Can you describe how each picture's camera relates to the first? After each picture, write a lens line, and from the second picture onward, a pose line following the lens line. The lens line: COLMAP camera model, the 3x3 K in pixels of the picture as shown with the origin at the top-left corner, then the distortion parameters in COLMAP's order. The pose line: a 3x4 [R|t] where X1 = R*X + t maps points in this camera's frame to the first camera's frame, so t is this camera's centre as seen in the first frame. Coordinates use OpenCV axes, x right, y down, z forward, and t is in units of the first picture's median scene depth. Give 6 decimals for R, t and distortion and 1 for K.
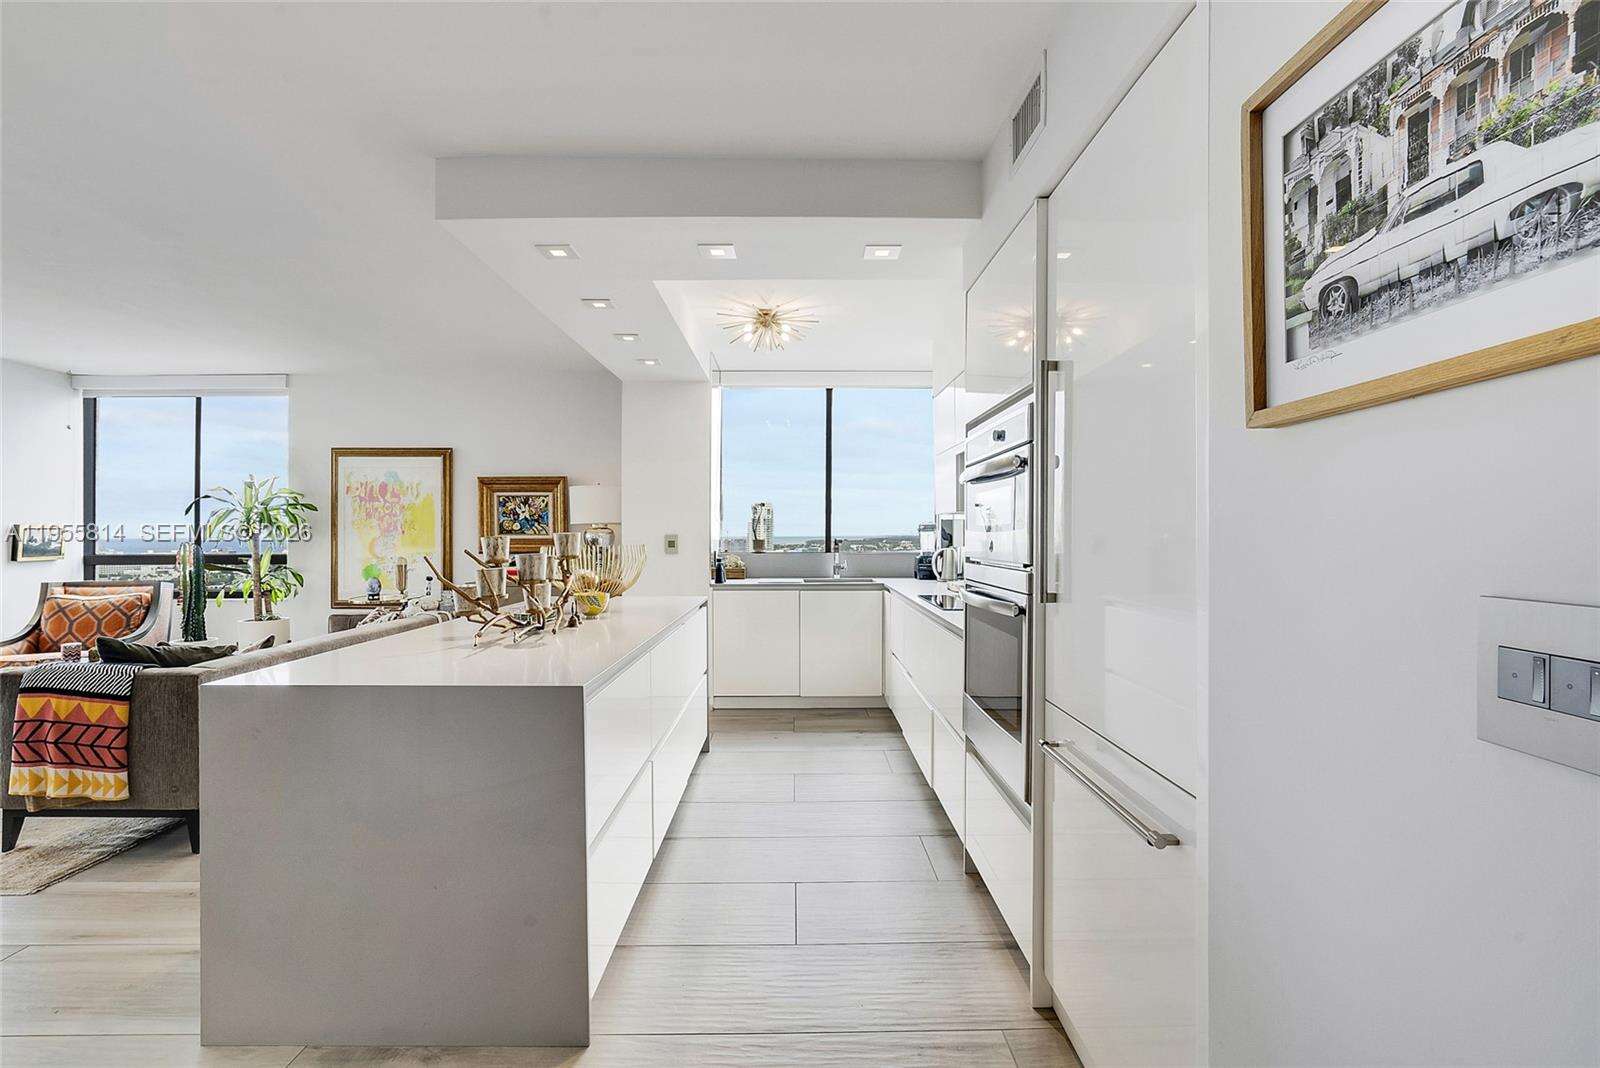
lens RADIAL K [[744.0, 0, 801.0], [0, 744.0, 529.6], [0, 0, 1]] dist [-0.049793, 0.015440]
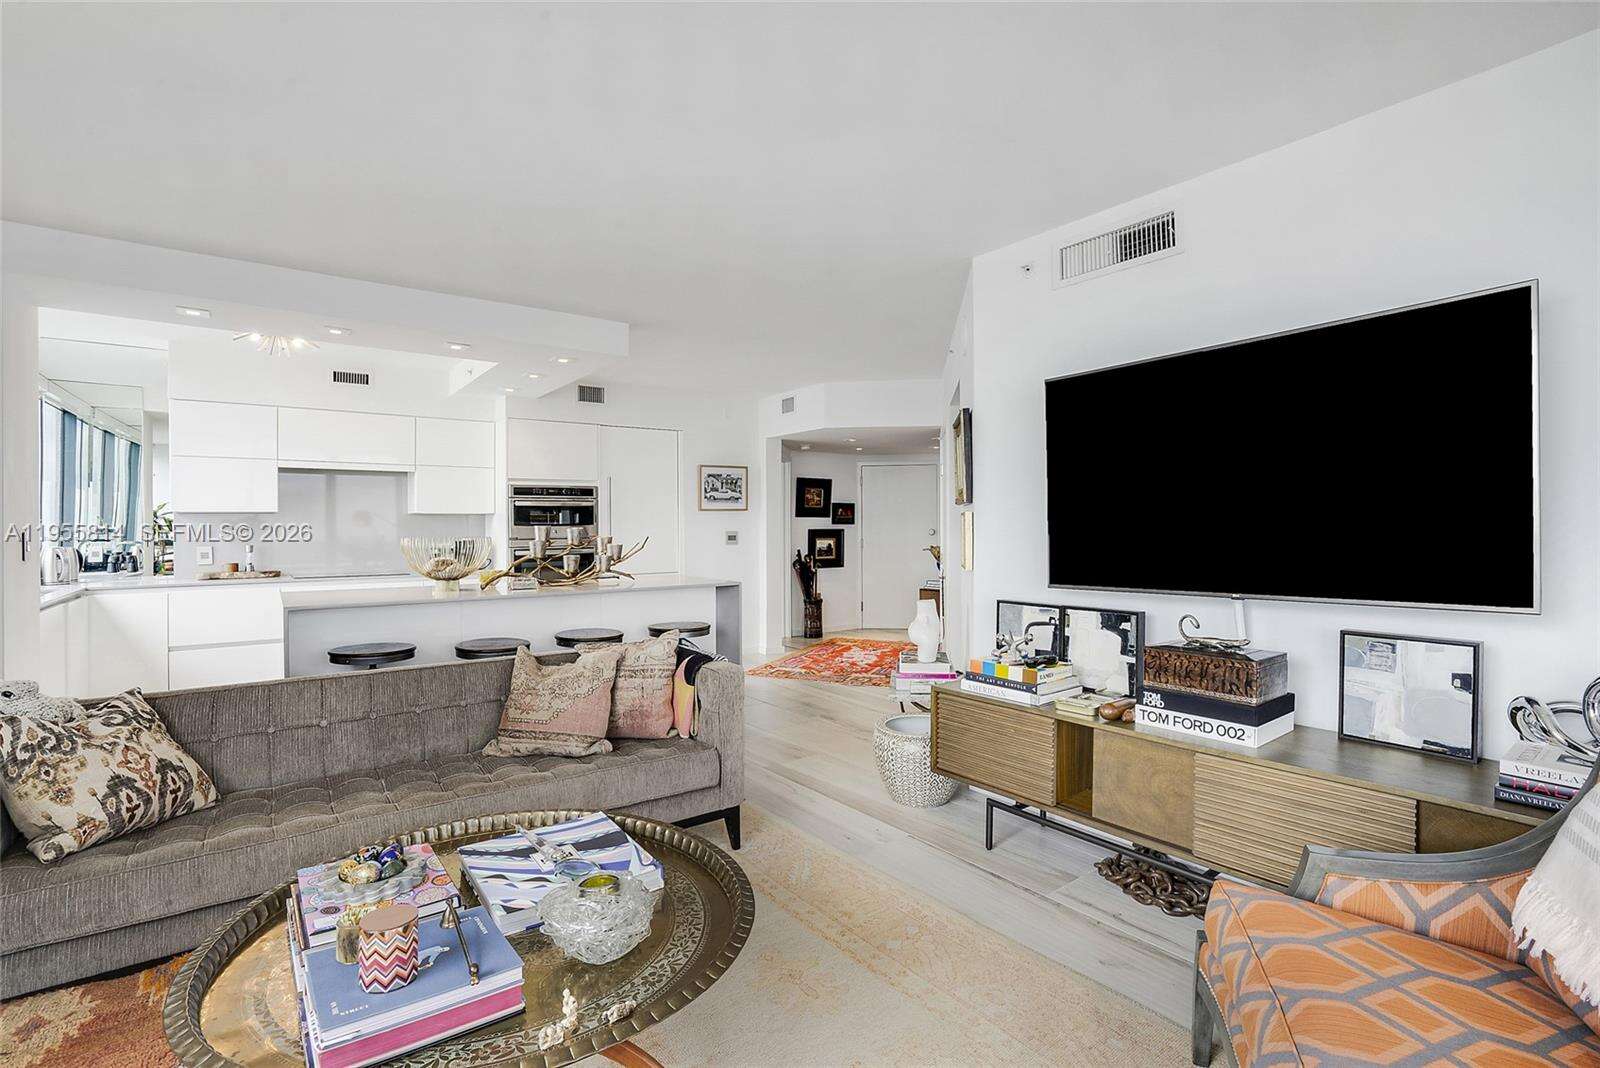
lens RADIAL K [[744.0, 0, 803.6], [0, 744.0, 525.0], [0, 0, 1]] dist [-0.049793, 0.015440]
pose [[-0.596454, 0.004776, 0.802633, -1.045083], [0.001934, 0.999988, -0.004513, 0.005821], [-0.802645, -0.001140, -0.596456, 0.812155]]
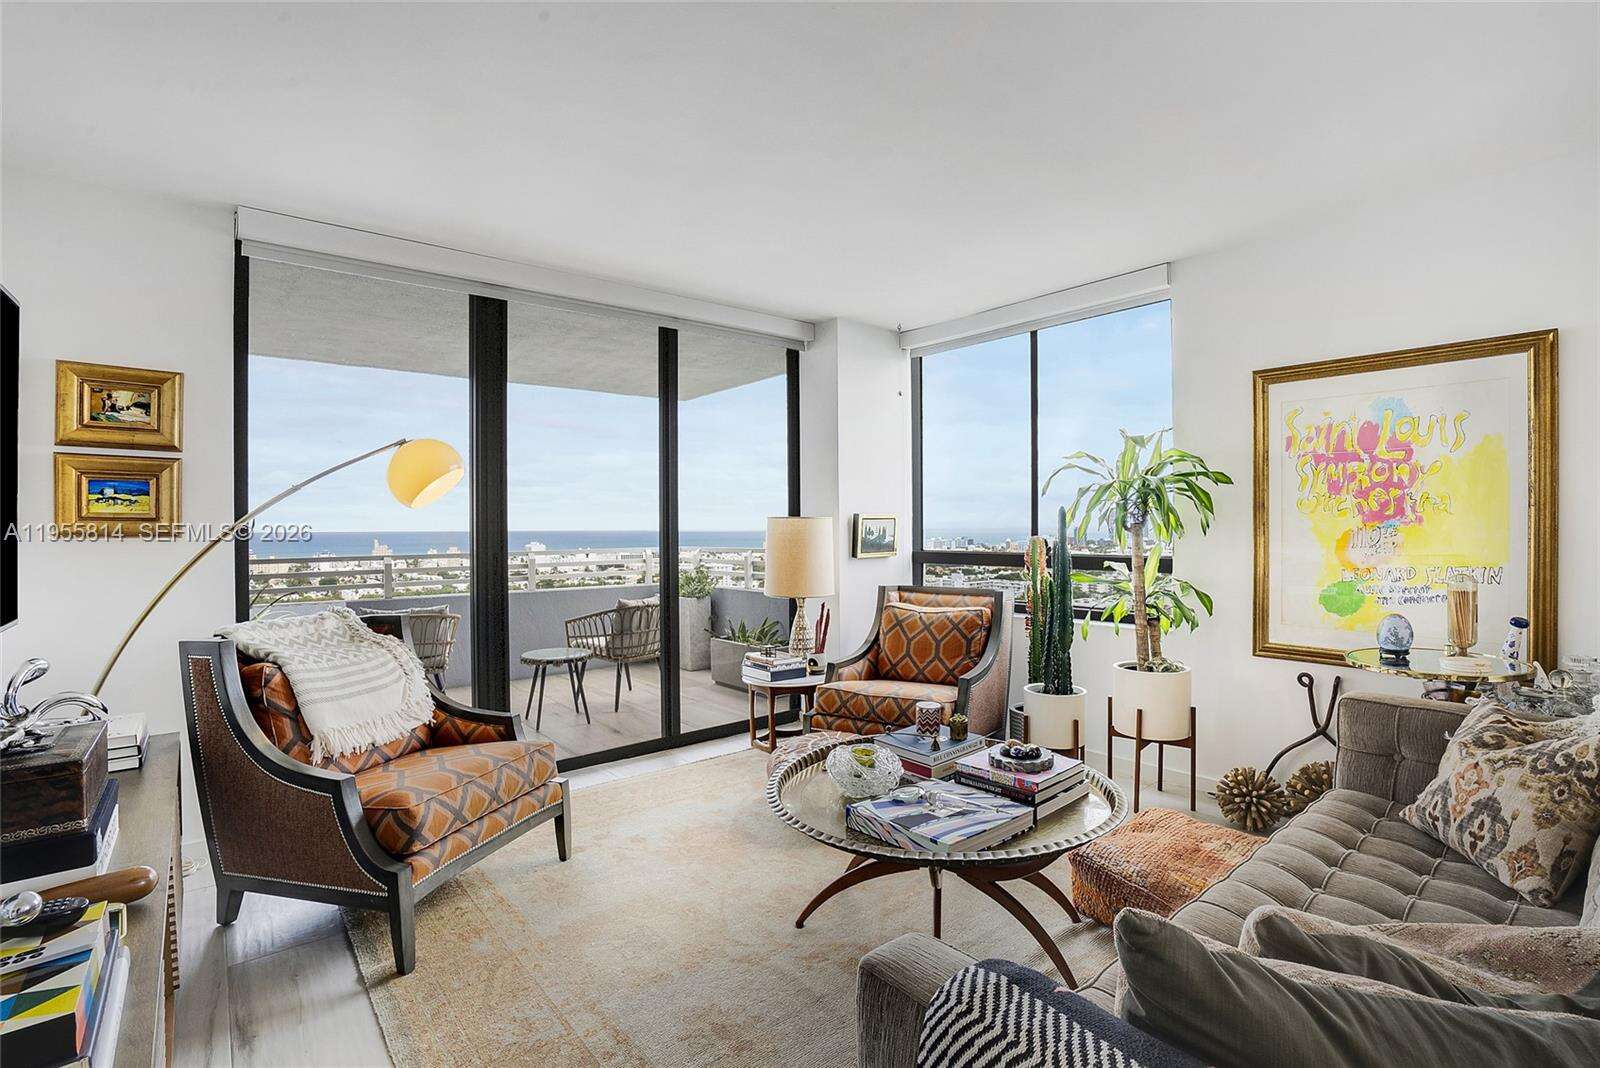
lens RADIAL K [[745.5, 0, 803.0], [0, 745.5, 528.2], [0, 0, 1]] dist [-0.031677, 0.005536]
pose [[0.629382, -0.003190, -0.777089, -0.460946], [0.011763, 0.999916, 0.005422, 0.002436], [0.777007, -0.012553, 0.629367, 0.408162]]
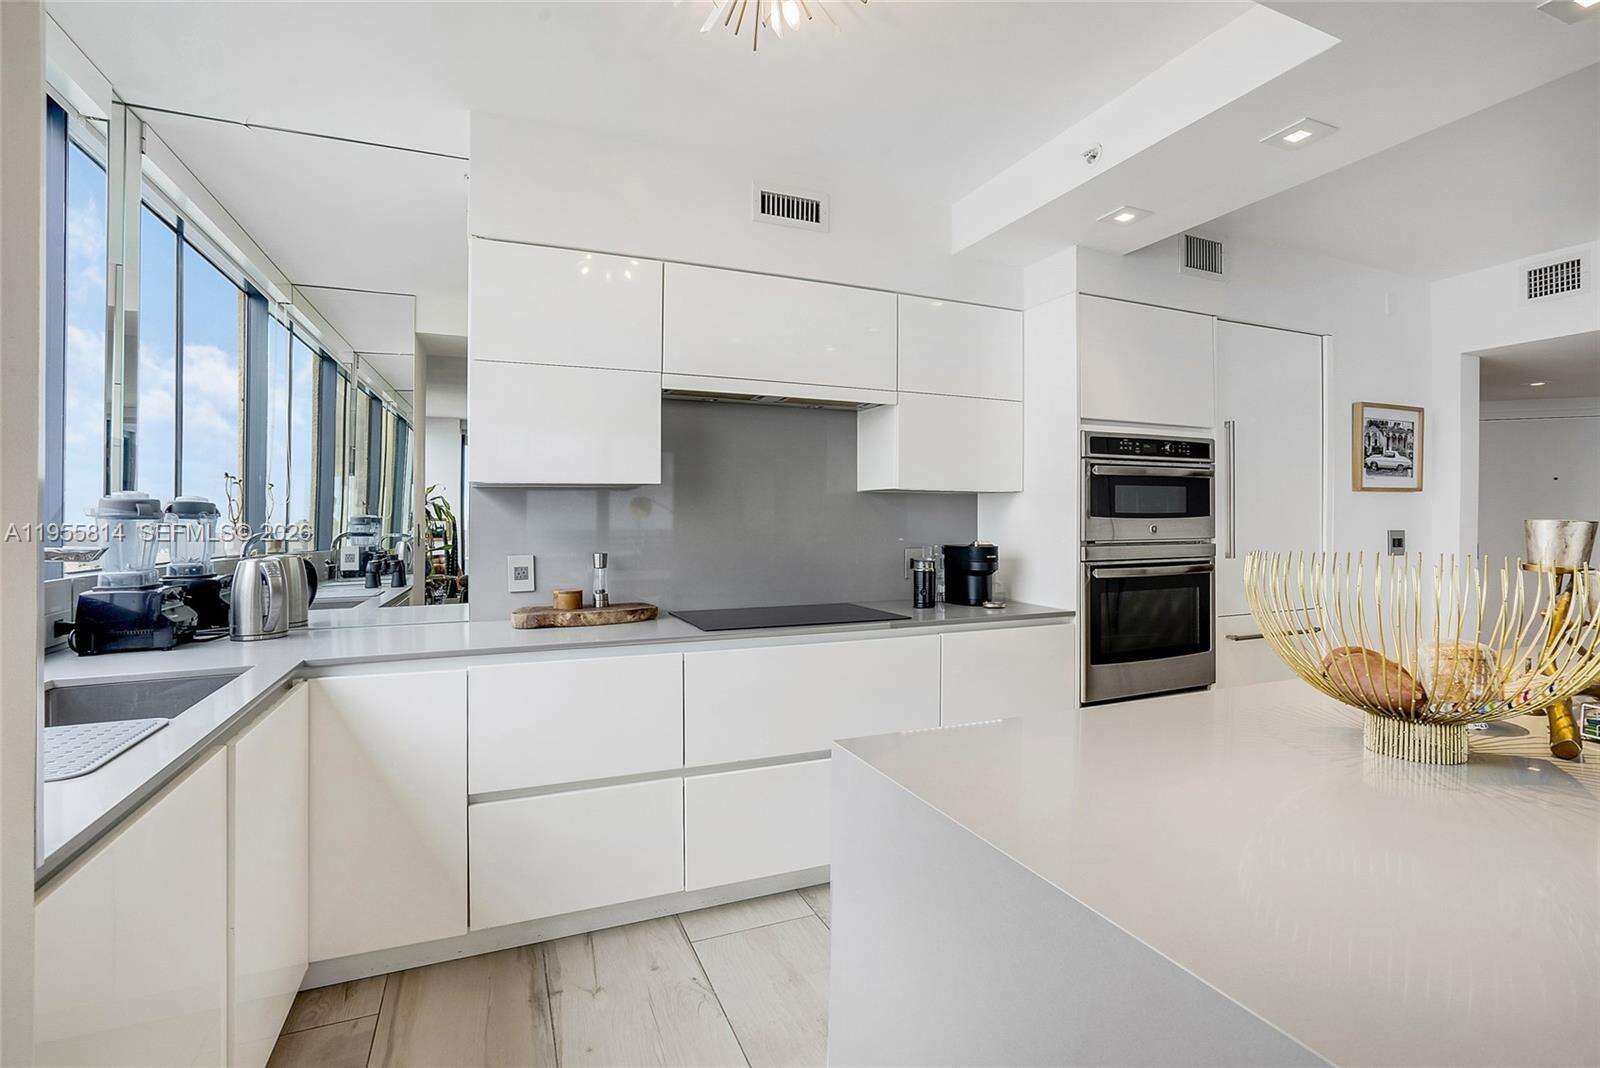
lens RADIAL K [[744.0, 0, 806.0], [0, 744.0, 527.3], [0, 0, 1]] dist [-0.049793, 0.015440]
pose [[-0.384598, -0.013053, 0.922992, -0.302199], [-0.006644, 0.999913, 0.011373, 0.003235], [-0.923060, -0.001759, -0.384651, 0.893916]]
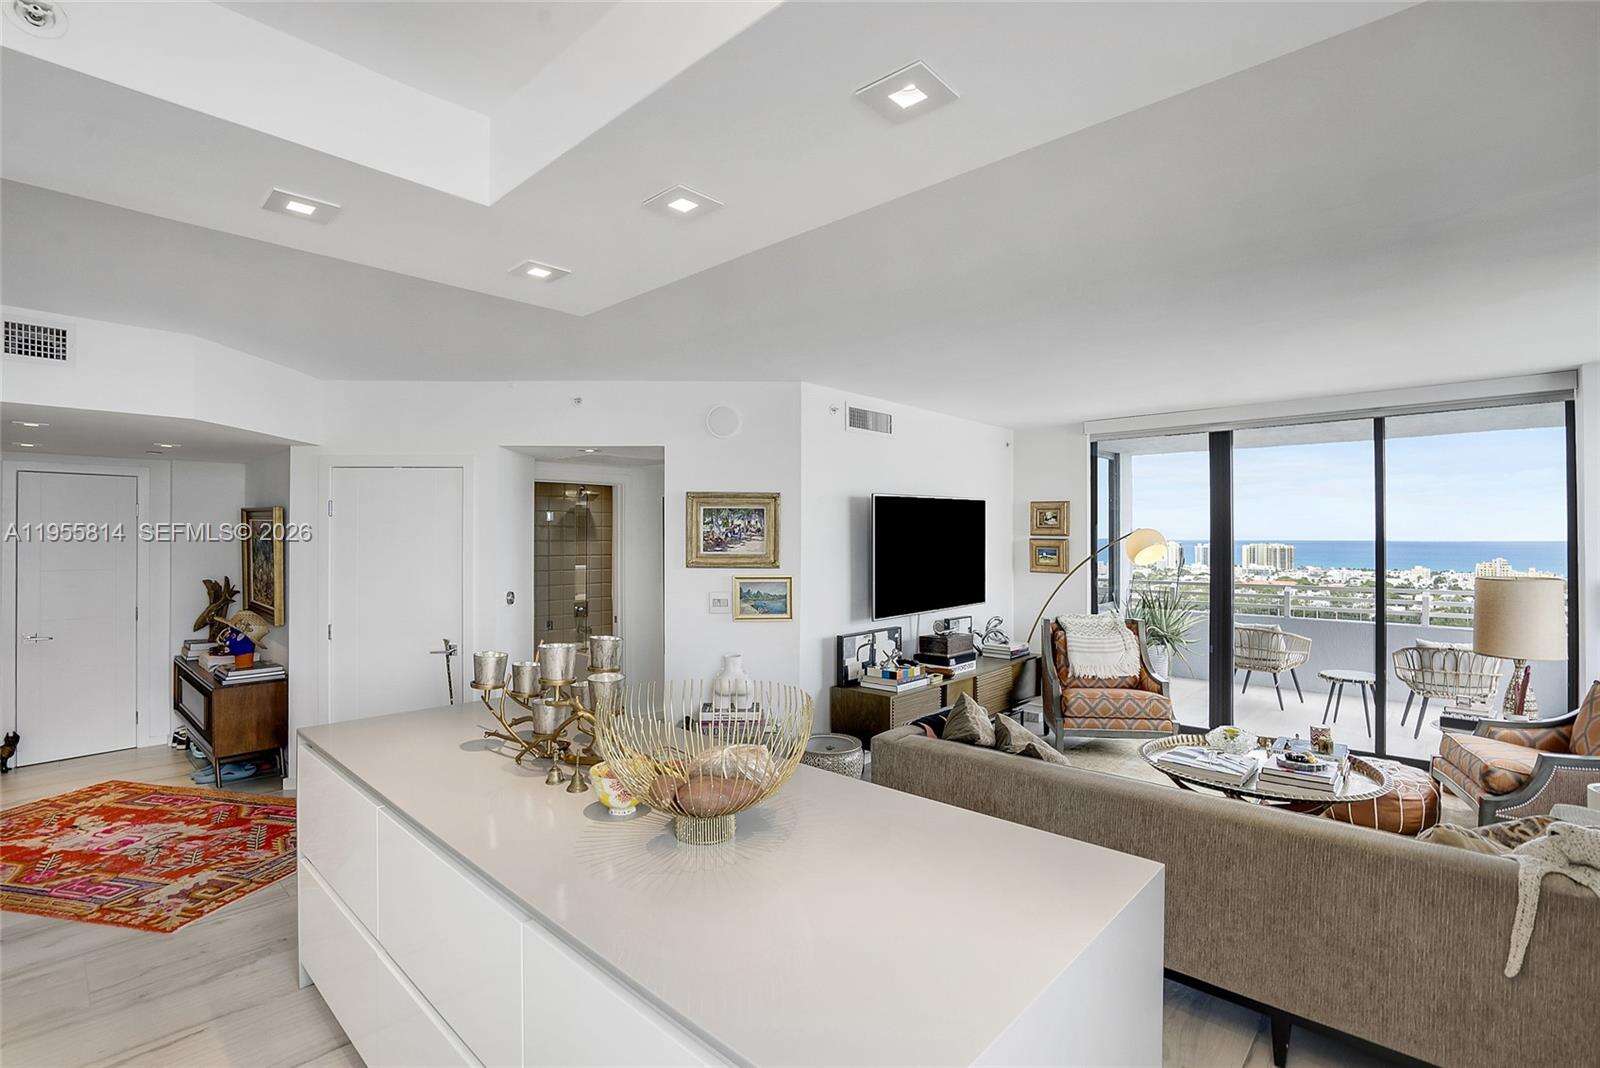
lens RADIAL K [[744.0, 0, 809.5], [0, 744.0, 539.5], [0, 0, 1]] dist [-0.049793, 0.015440]
pose [[-0.678650, 0.000054, -0.734462, 0.017456], [0.001453, 0.999998, -0.001269, -0.048504], [0.734461, -0.001928, -0.678648, 0.894277]]
